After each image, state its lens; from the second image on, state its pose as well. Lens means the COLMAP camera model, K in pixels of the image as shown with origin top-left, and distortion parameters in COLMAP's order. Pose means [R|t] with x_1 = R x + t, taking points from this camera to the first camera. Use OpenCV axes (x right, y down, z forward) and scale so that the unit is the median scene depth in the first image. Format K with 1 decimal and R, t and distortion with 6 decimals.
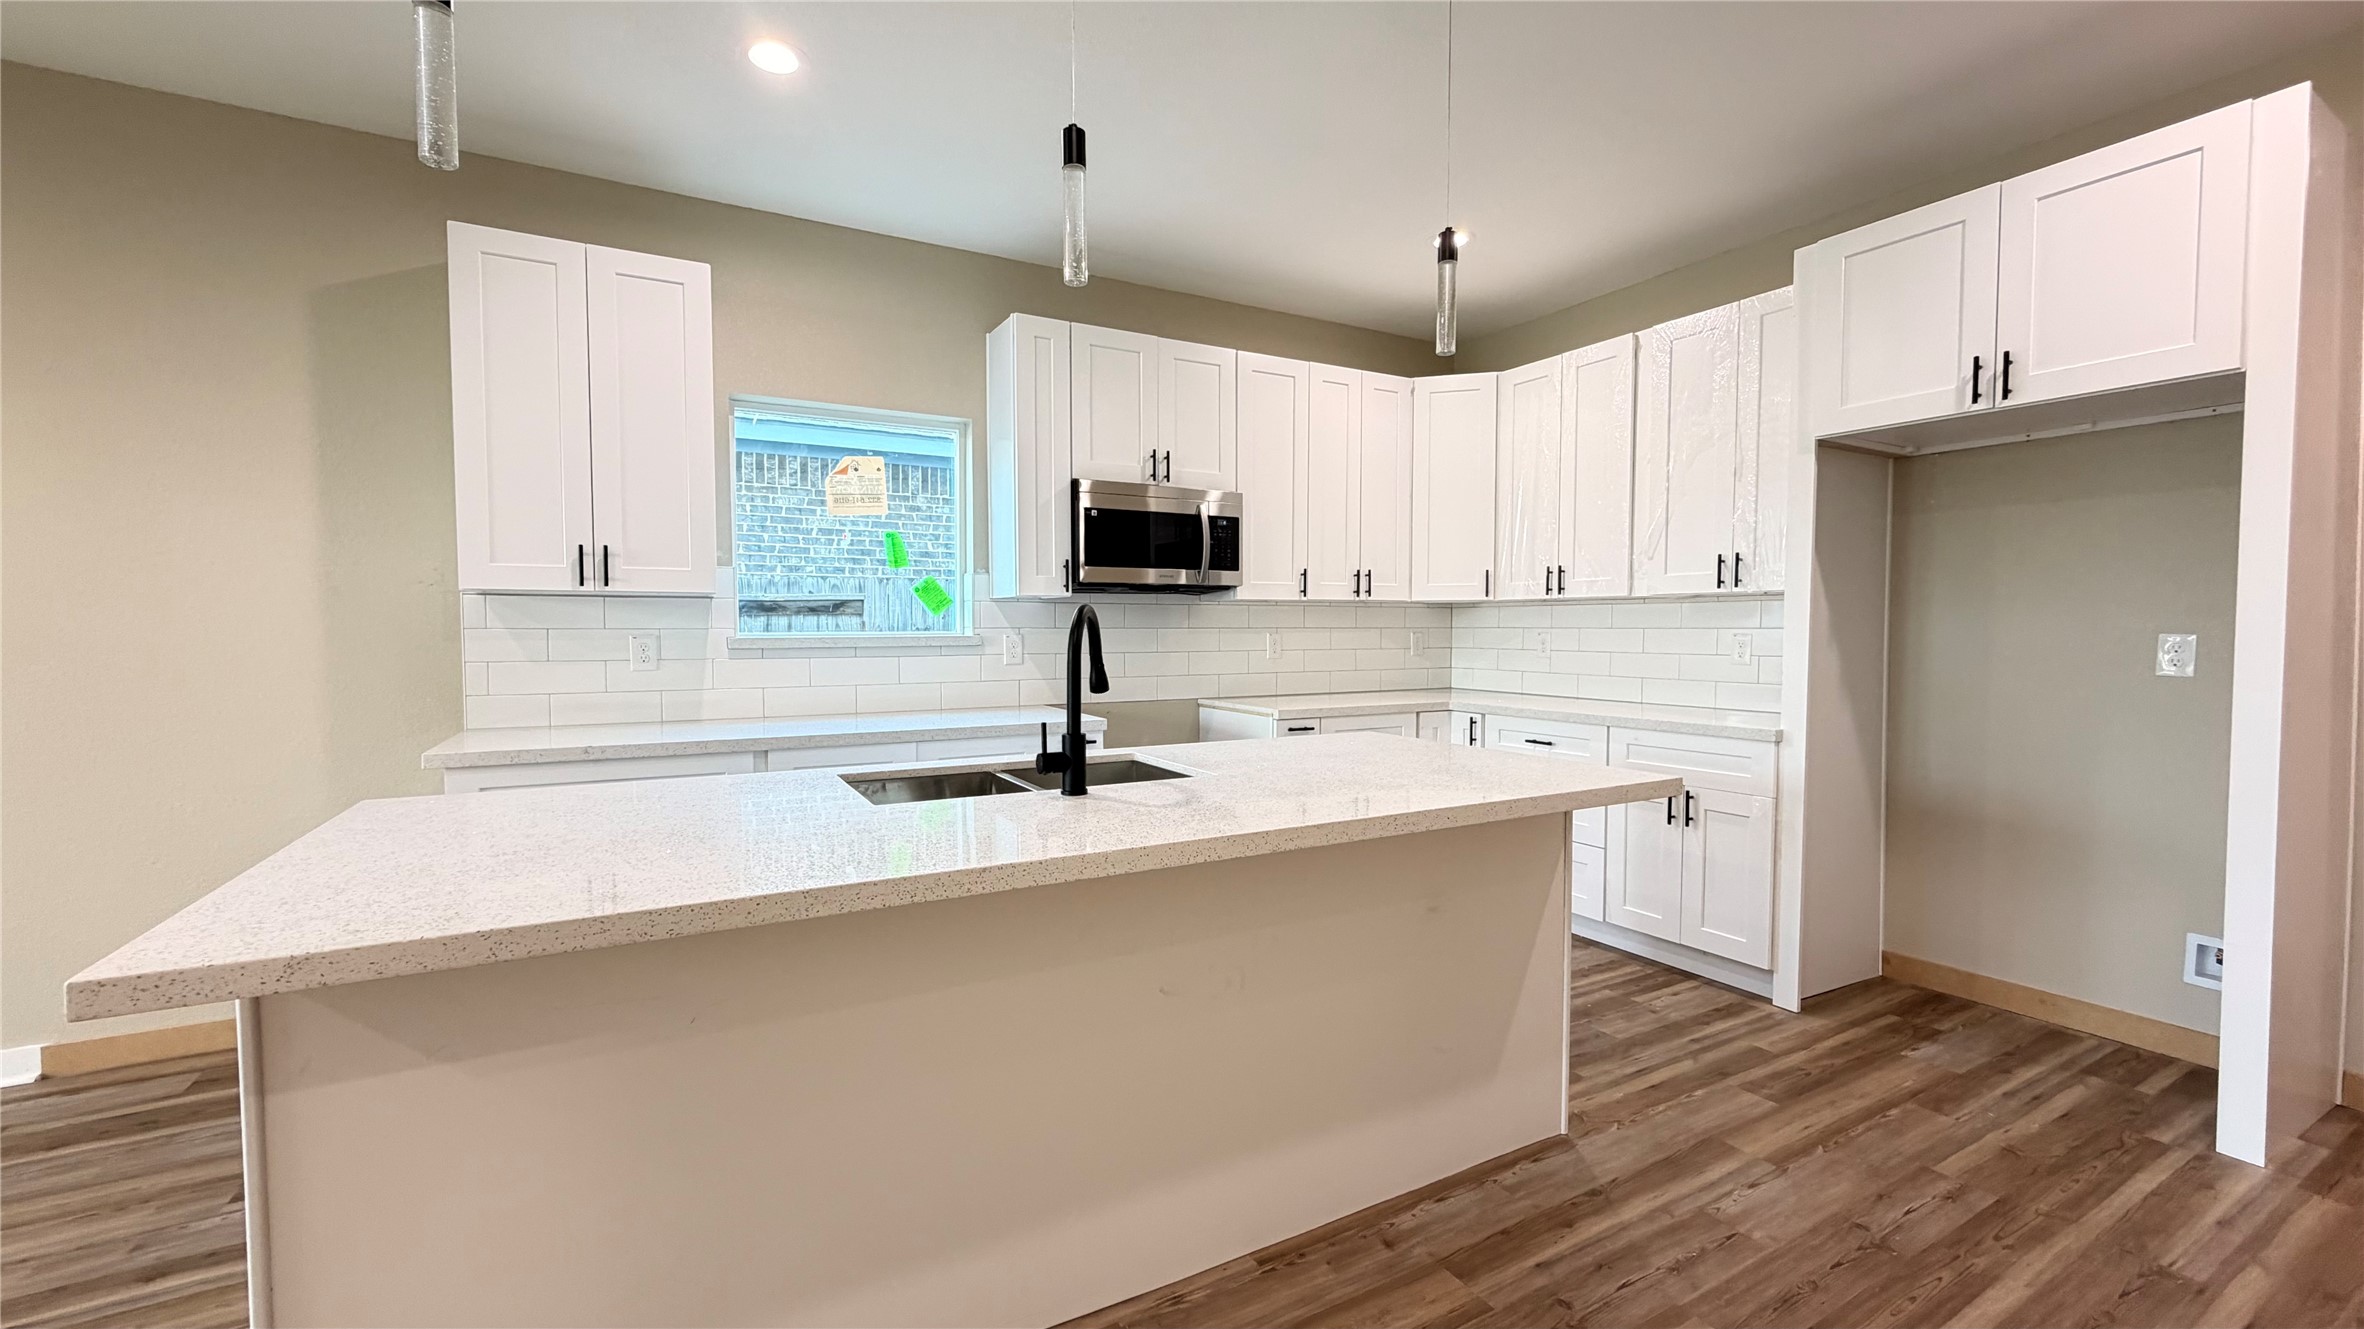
lens RADIAL K [[942.8, 0, 1178.0], [0, 942.8, 670.7], [0, 0, 1]] dist [-0.000460, 0.000373]
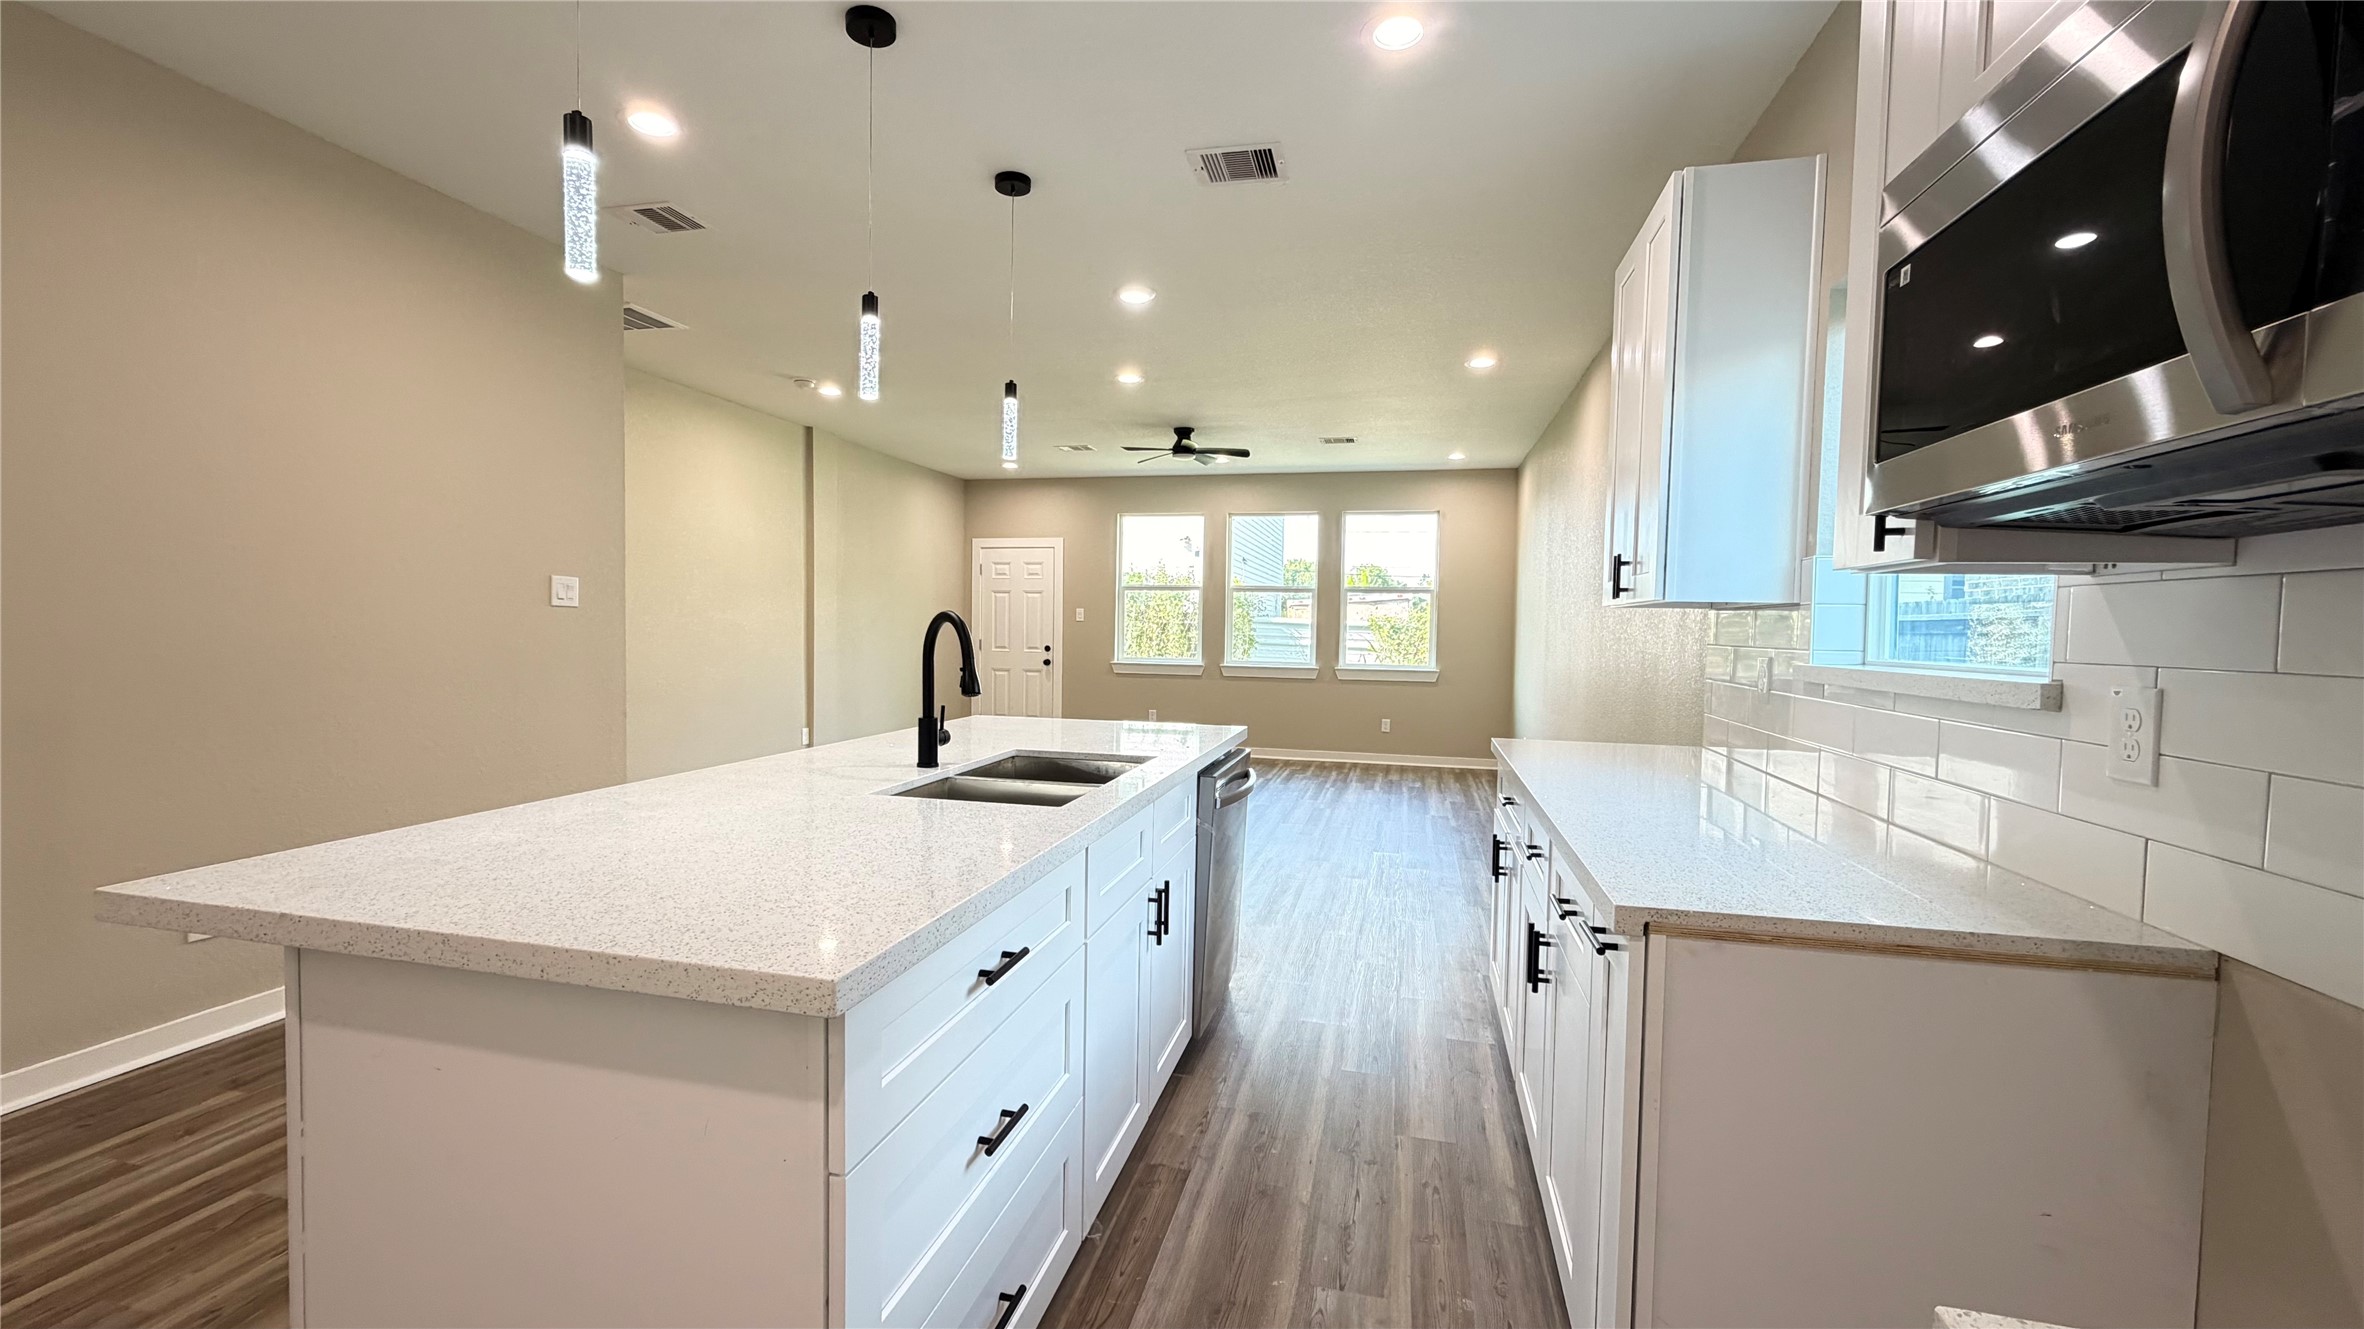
lens RADIAL K [[942.8, 0, 1178.0], [0, 942.8, 668.2], [0, 0, 1]] dist [-0.000460, 0.000373]
pose [[-0.679611, 0.020507, -0.733286, 0.339876], [-0.052818, 0.995647, 0.076796, -0.066116], [0.731669, 0.090922, -0.675569, 1.238600]]
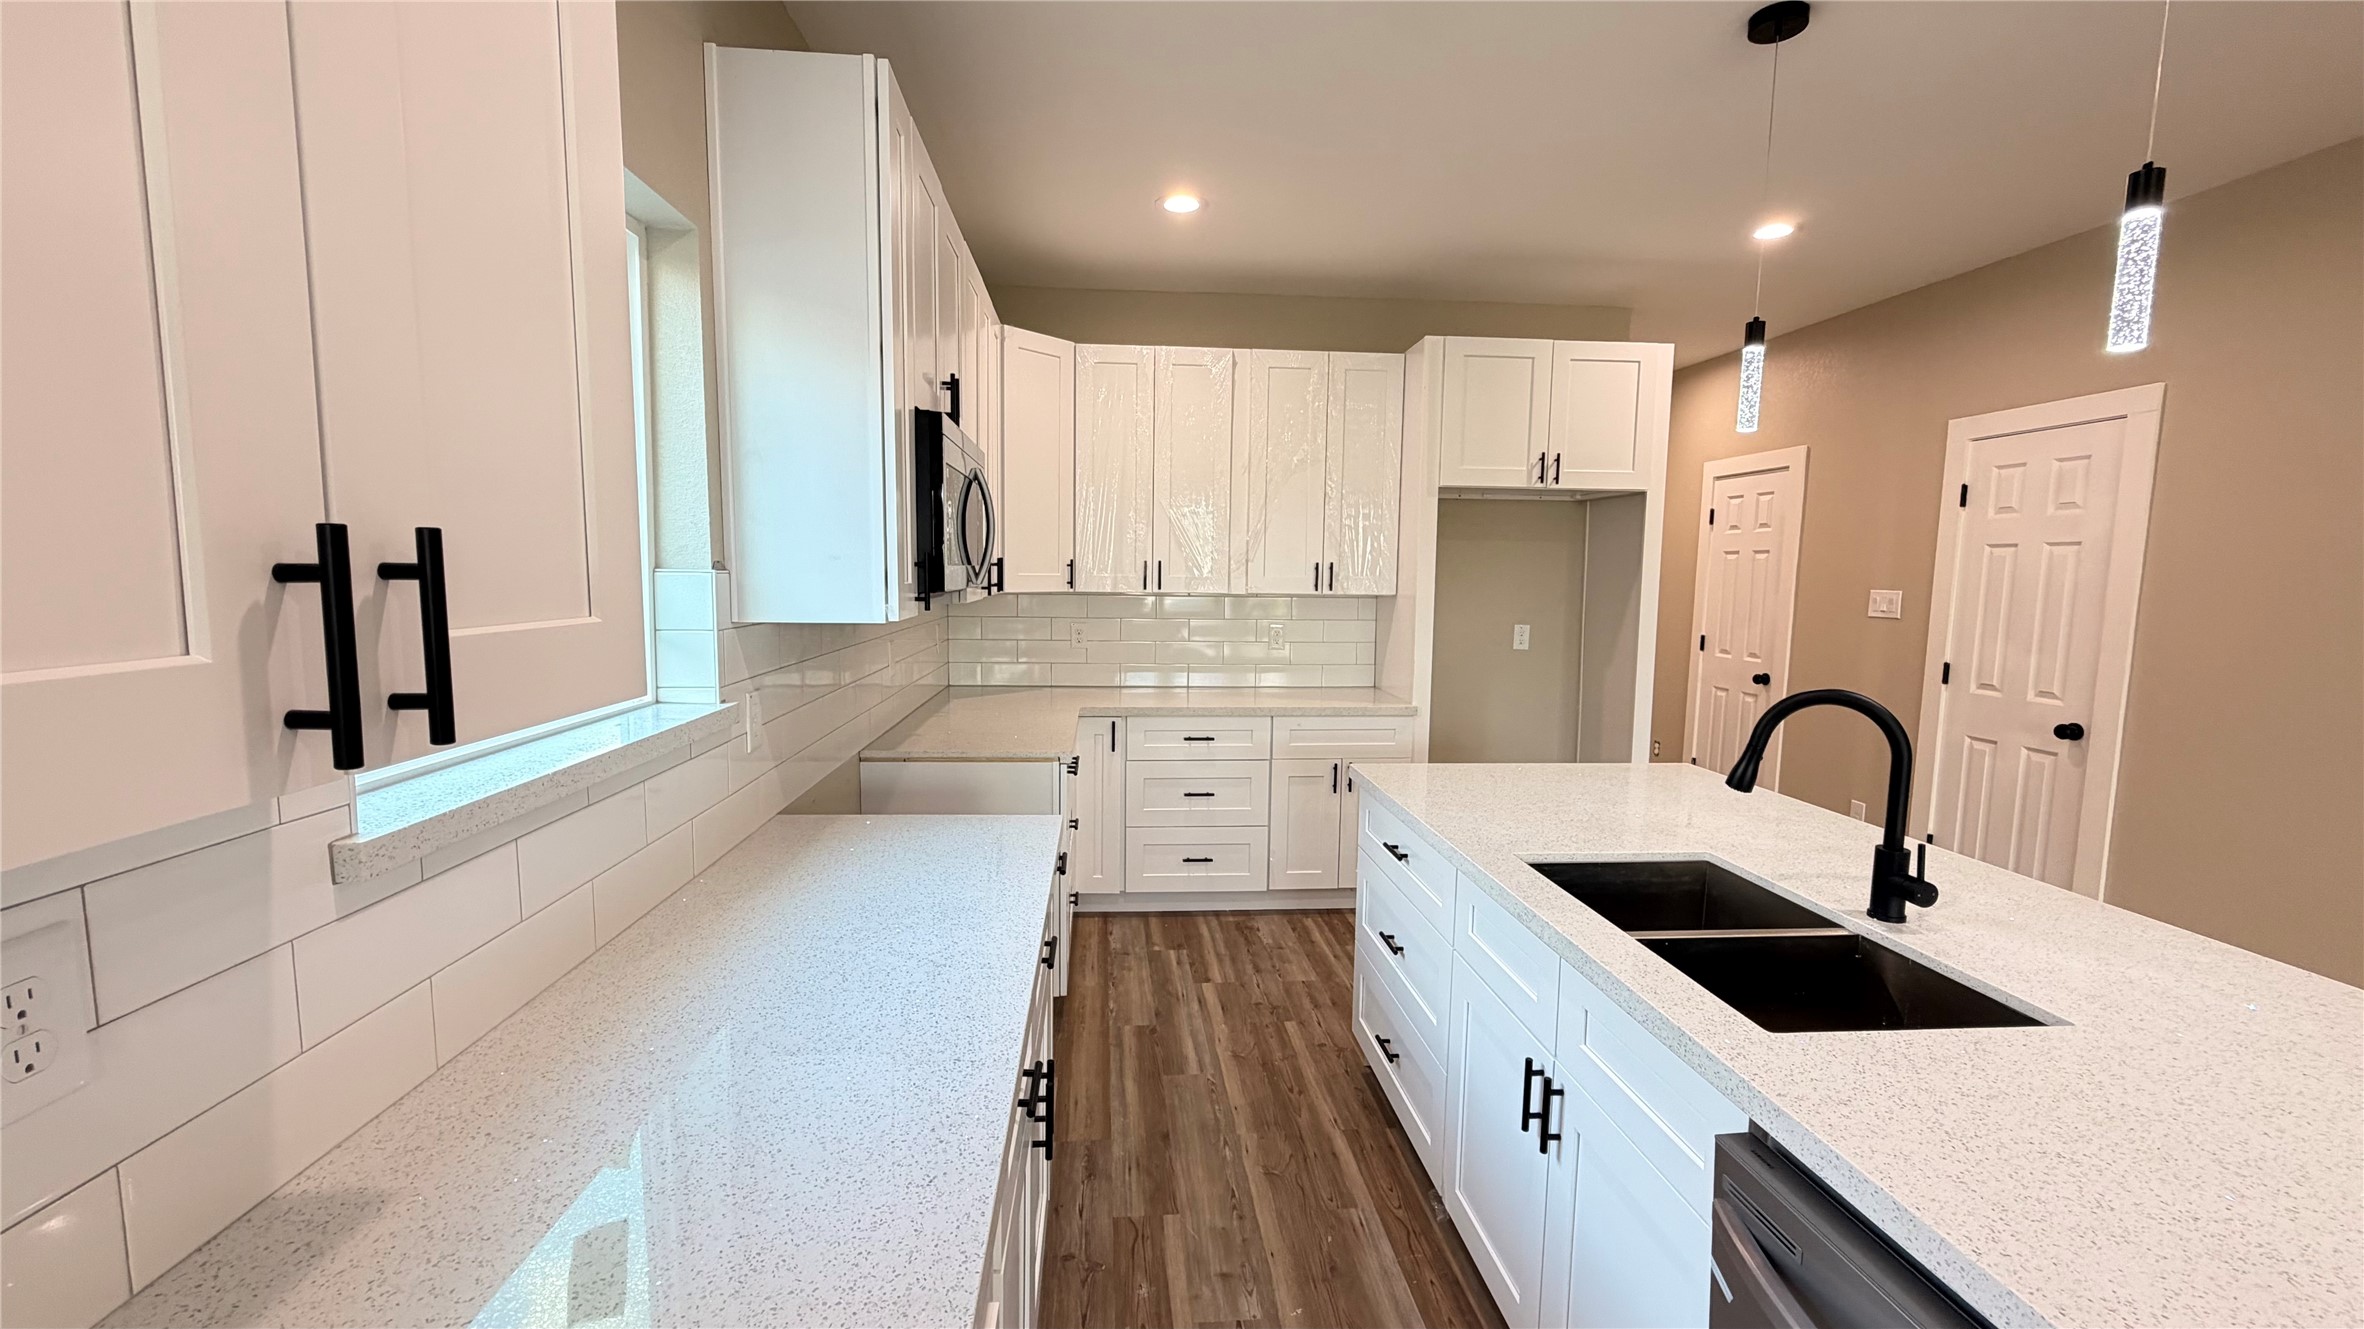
lens RADIAL K [[942.8, 0, 1172.7], [0, 942.8, 670.2], [0, 0, 1]] dist [-0.000460, 0.000373]
pose [[0.423407, -0.092193, 0.901236, -0.675350], [0.027599, 0.995659, 0.088886, -0.111645], [-0.905519, -0.012762, 0.424114, 0.739420]]
